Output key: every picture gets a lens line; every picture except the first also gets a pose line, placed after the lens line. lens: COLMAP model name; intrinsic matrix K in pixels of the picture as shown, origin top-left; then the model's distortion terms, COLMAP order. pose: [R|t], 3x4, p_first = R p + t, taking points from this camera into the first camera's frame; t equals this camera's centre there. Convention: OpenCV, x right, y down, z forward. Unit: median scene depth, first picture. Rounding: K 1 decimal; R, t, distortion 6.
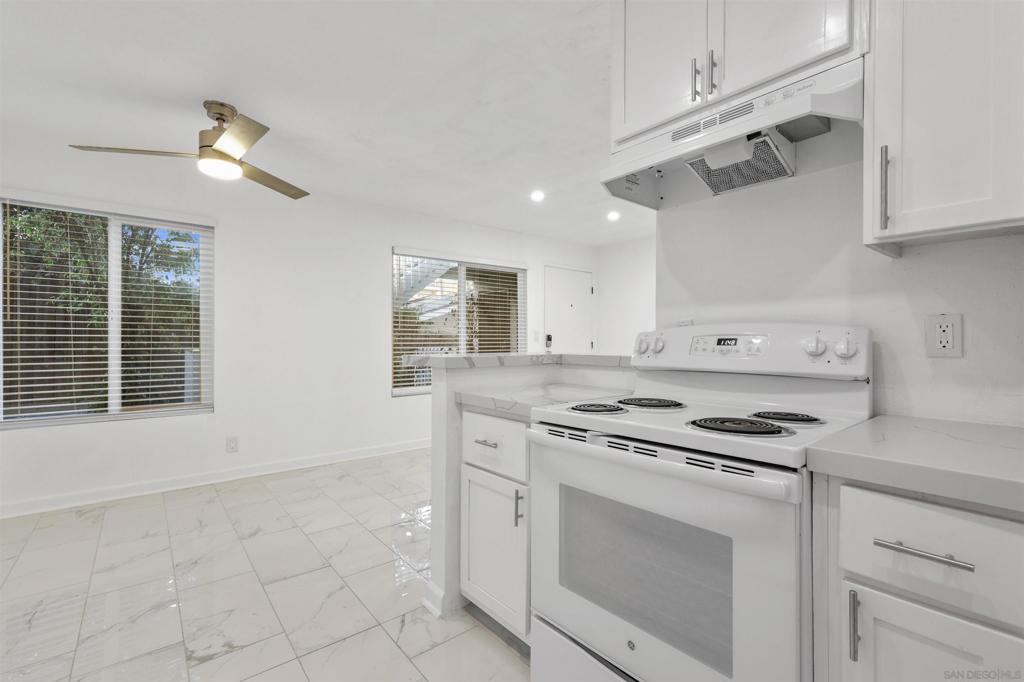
lens RADIAL K [[452.1, 0, 509.1], [0, 452.1, 342.7], [0, 0, 1]] dist [0.007306, -0.000062]
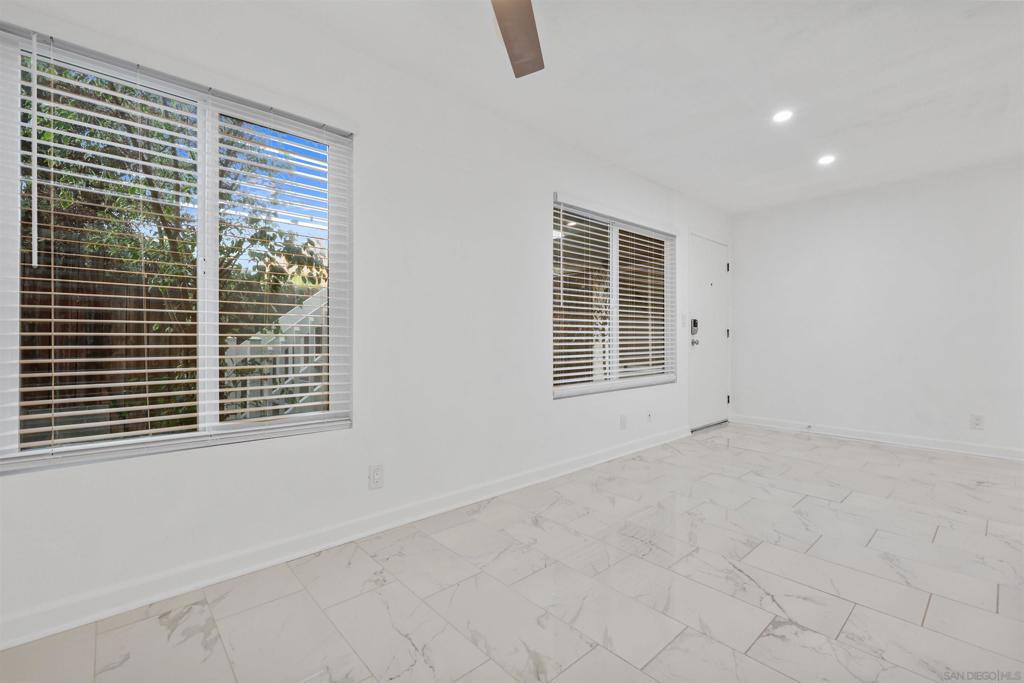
lens RADIAL K [[448.1, 0, 506.7], [0, 448.1, 339.7], [0, 0, 1]] dist [0.017197, -0.000192]
pose [[0.998932, -0.003107, 0.046100, -0.574696], [0.003195, 0.999993, -0.001828, 0.040021], [-0.046094, 0.001973, 0.998935, 0.445772]]
